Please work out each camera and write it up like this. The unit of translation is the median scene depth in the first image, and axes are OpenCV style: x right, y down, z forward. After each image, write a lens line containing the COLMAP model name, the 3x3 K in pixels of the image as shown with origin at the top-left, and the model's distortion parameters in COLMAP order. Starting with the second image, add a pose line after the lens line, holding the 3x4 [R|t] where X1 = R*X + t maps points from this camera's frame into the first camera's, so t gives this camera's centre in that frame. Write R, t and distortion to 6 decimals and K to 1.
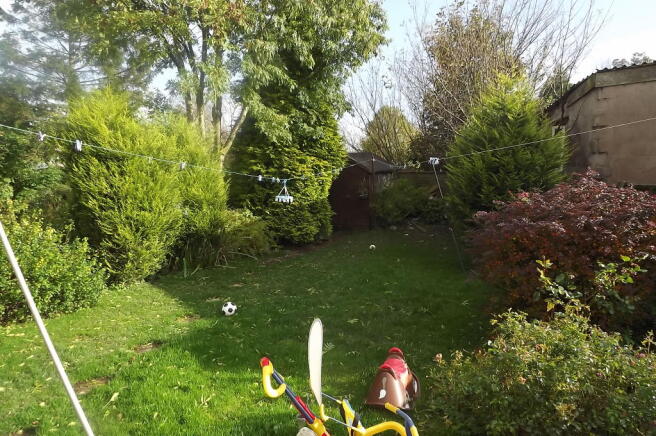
lens RADIAL K [[480.0, 0, 328.0], [0, 480.0, 218.0], [0, 0, 1]] dist [-0.071647, 0.001198]
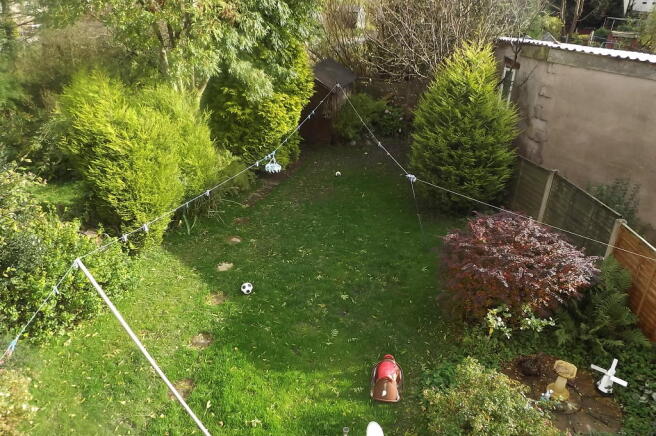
lens RADIAL K [[480.0, 0, 328.0], [0, 480.0, 218.0], [0, 0, 1]] dist [-0.071647, 0.001198]
pose [[0.990807, -0.032191, 0.131395, -0.105488], [-0.014592, 0.940177, 0.340373, -0.290330], [-0.134492, -0.339161, 0.931065, -0.103936]]
